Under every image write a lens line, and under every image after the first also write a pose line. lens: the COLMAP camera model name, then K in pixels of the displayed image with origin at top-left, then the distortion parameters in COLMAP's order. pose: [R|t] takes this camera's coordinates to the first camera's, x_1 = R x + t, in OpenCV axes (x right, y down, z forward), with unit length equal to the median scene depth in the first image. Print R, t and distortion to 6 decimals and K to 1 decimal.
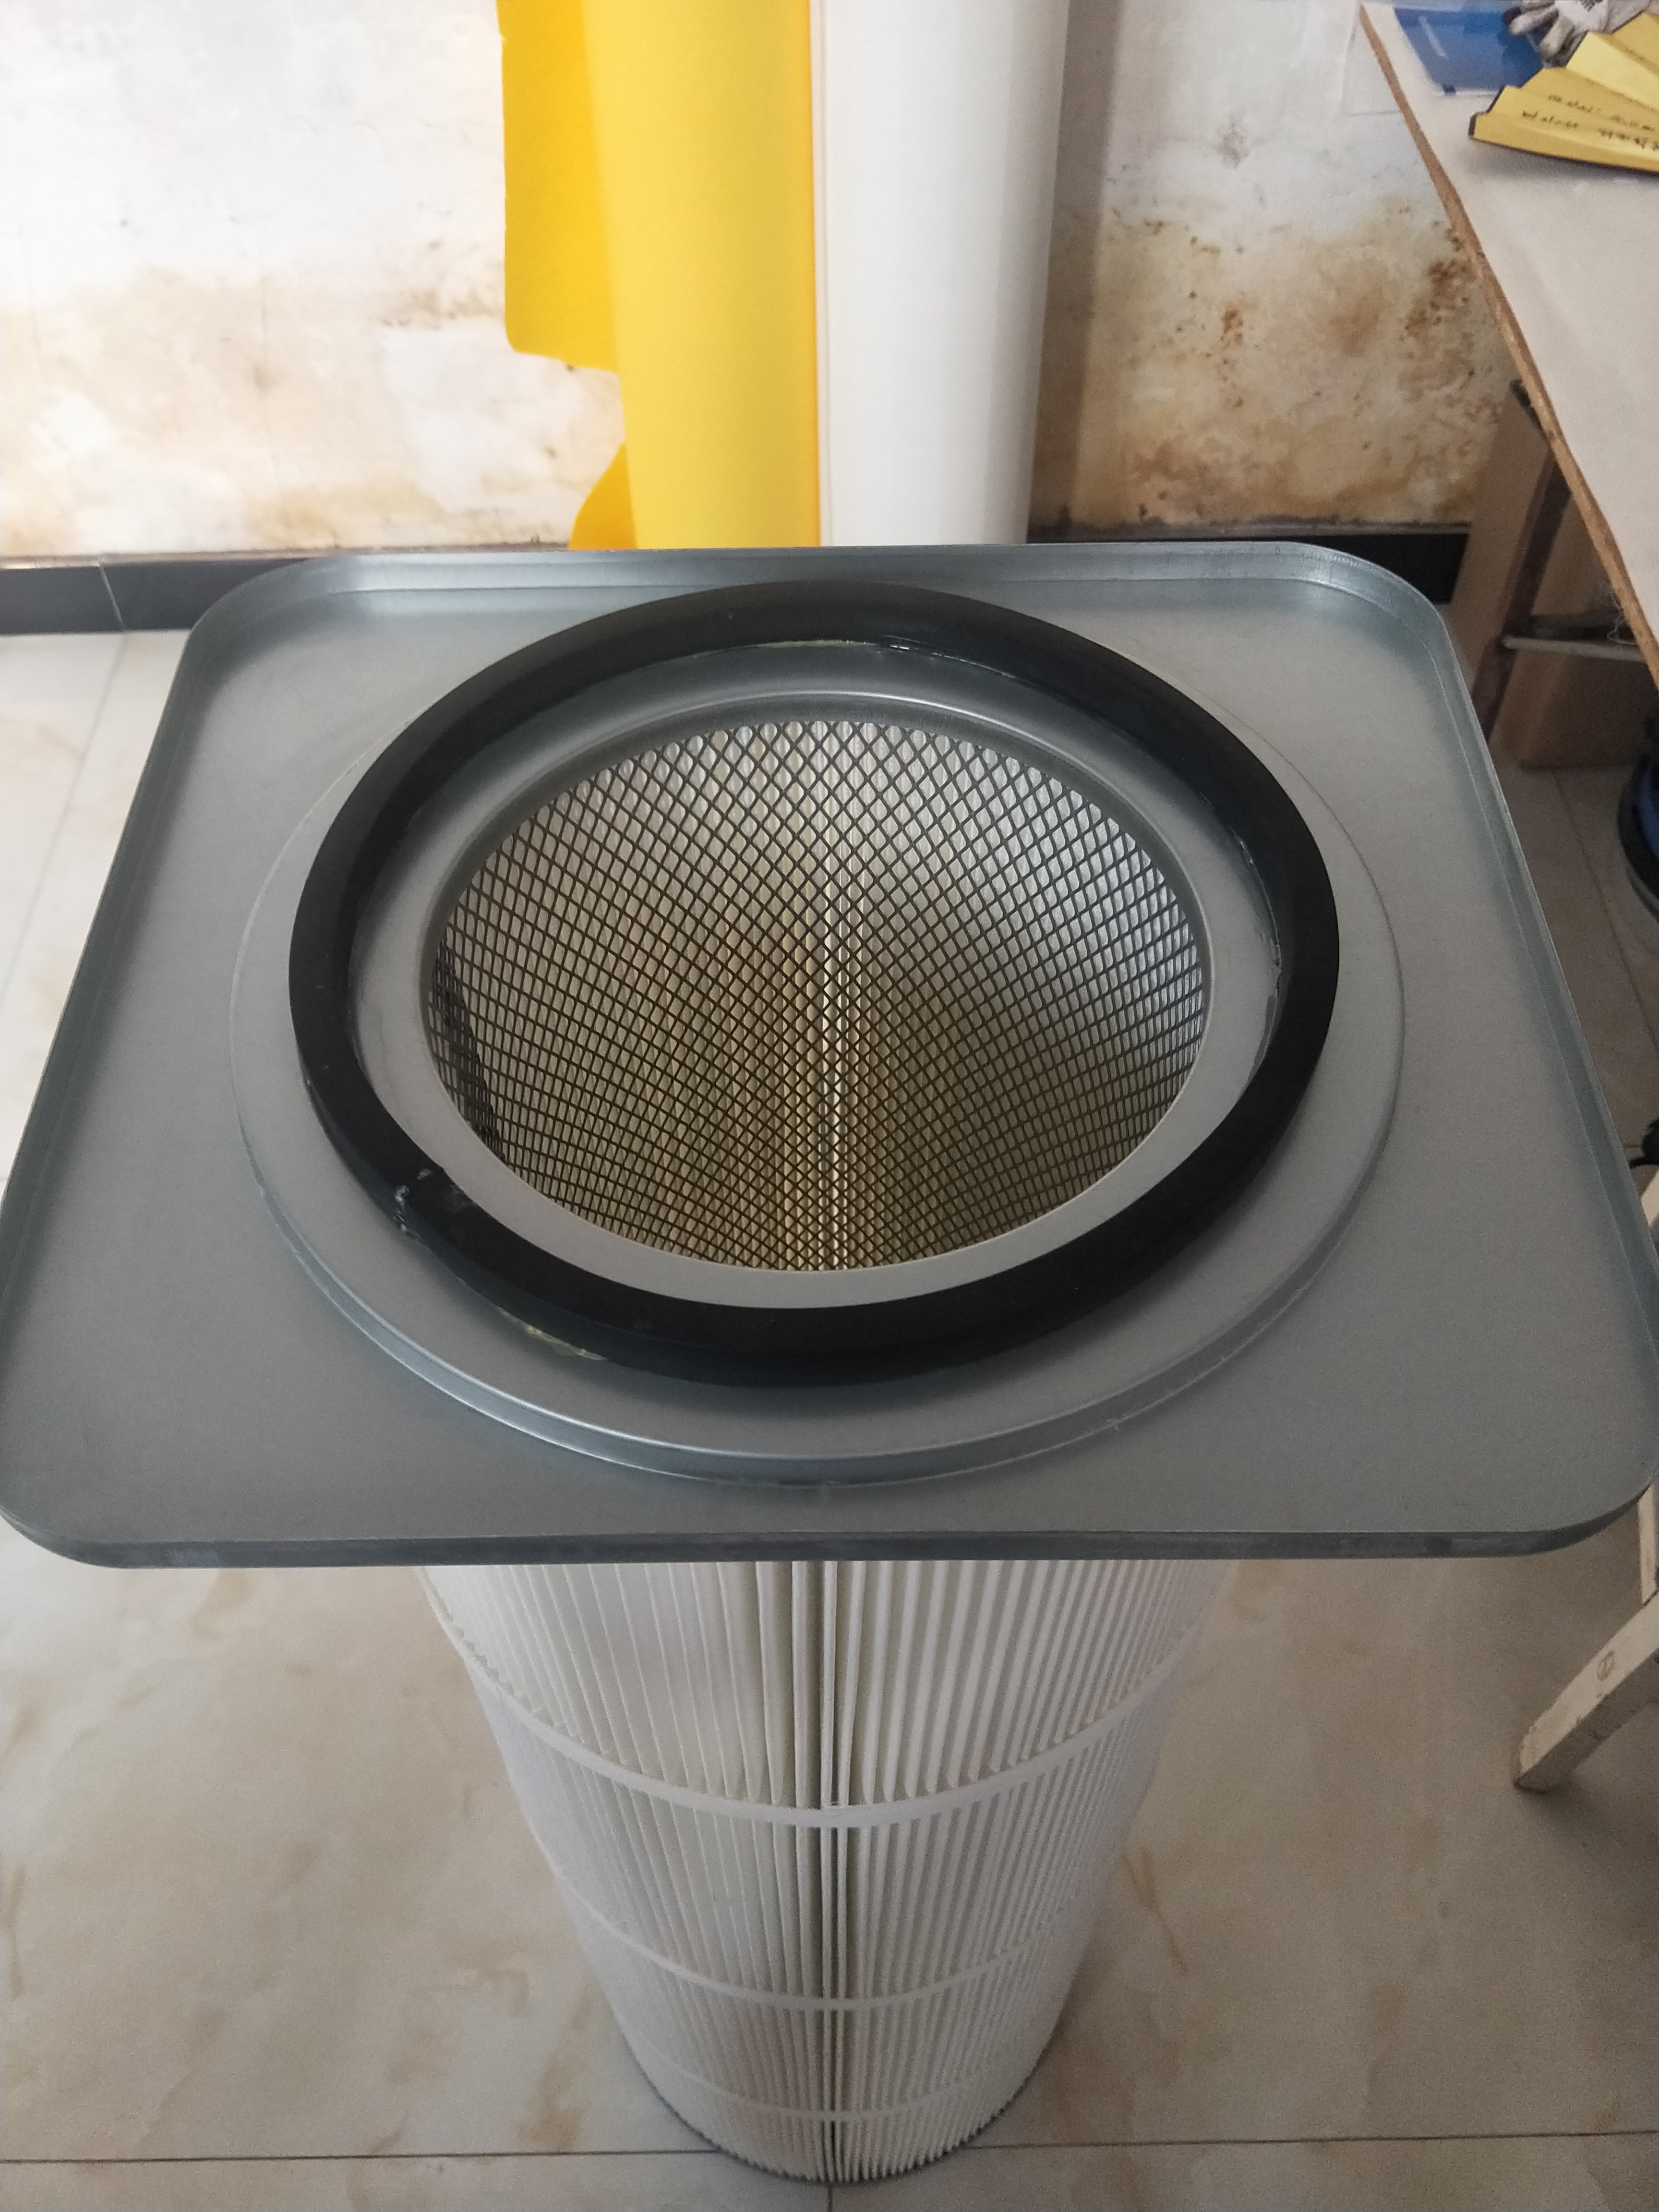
lens RADIAL K [[1772.3, 0, 829.5], [0, 1772.3, 1106.0], [0, 0, 1]] dist [-0.119773, 0.075117]
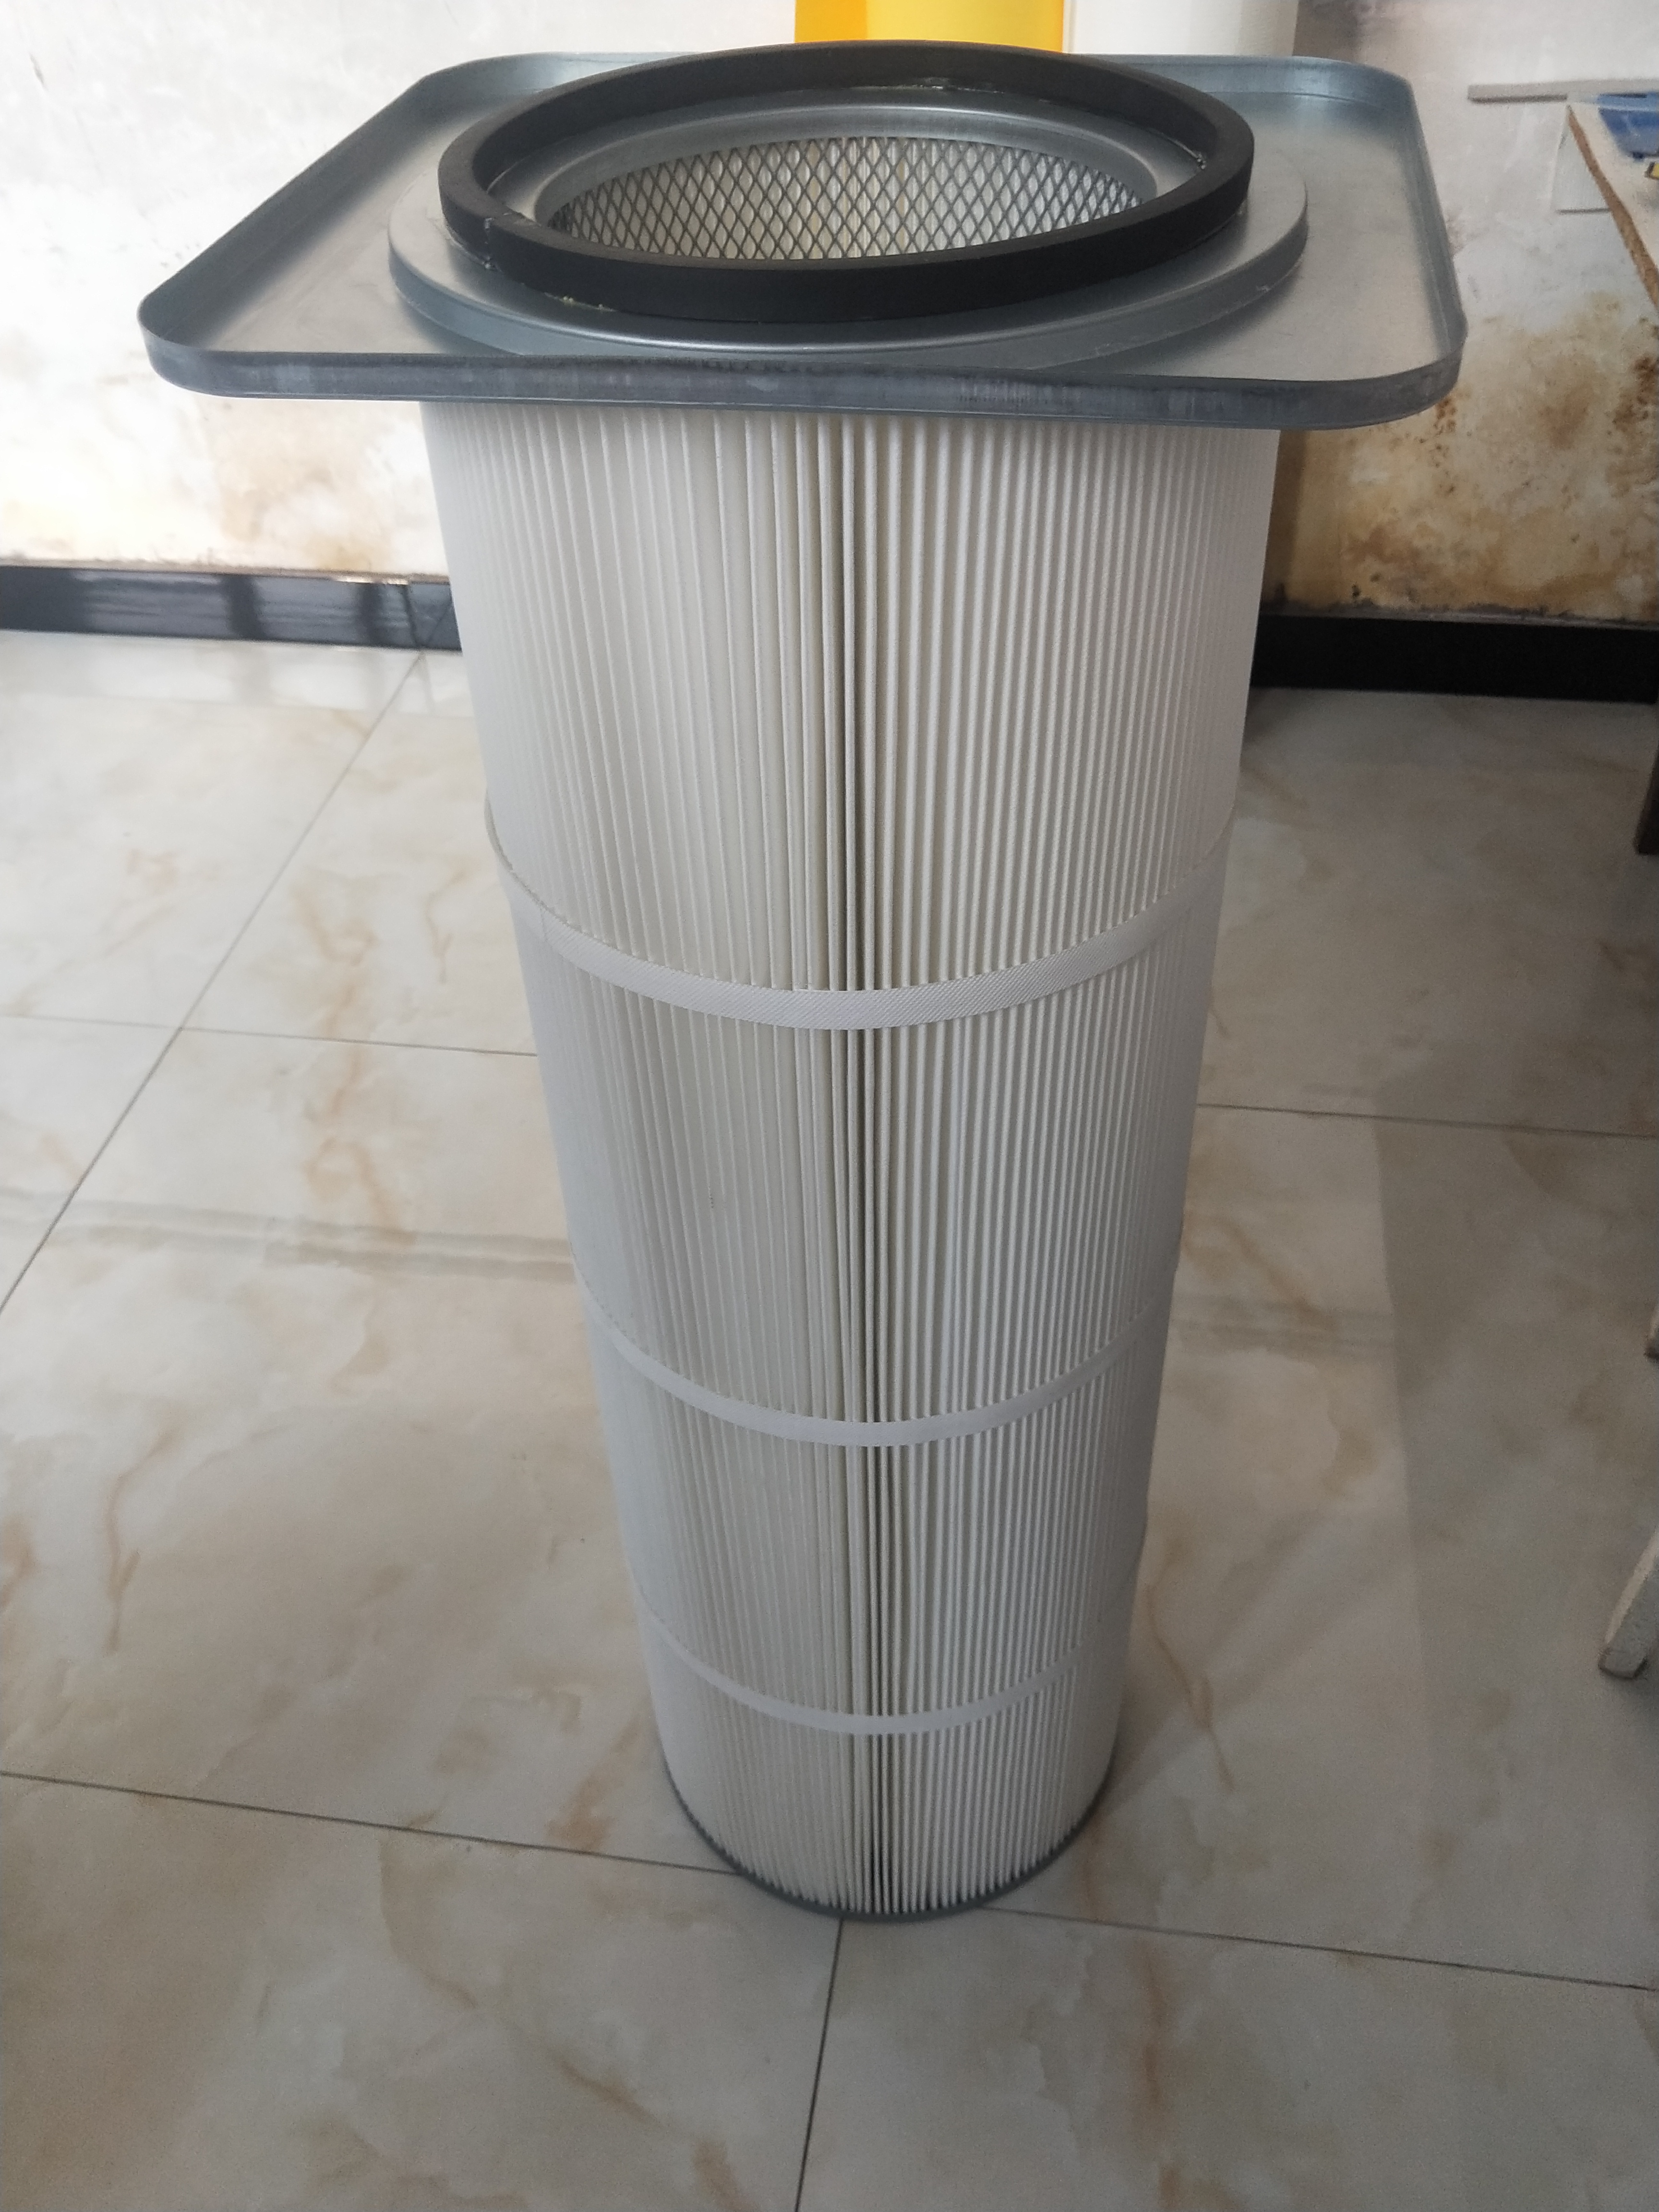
lens RADIAL K [[1772.3, 0, 829.5], [0, 1772.3, 1106.0], [0, 0, 1]] dist [-0.119773, 0.075117]
pose [[0.984938, 0.094414, -0.144857, 0.050720], [-0.115341, 0.982887, -0.143627, 0.169008], [0.128818, 0.158172, 0.978973, -0.031433]]
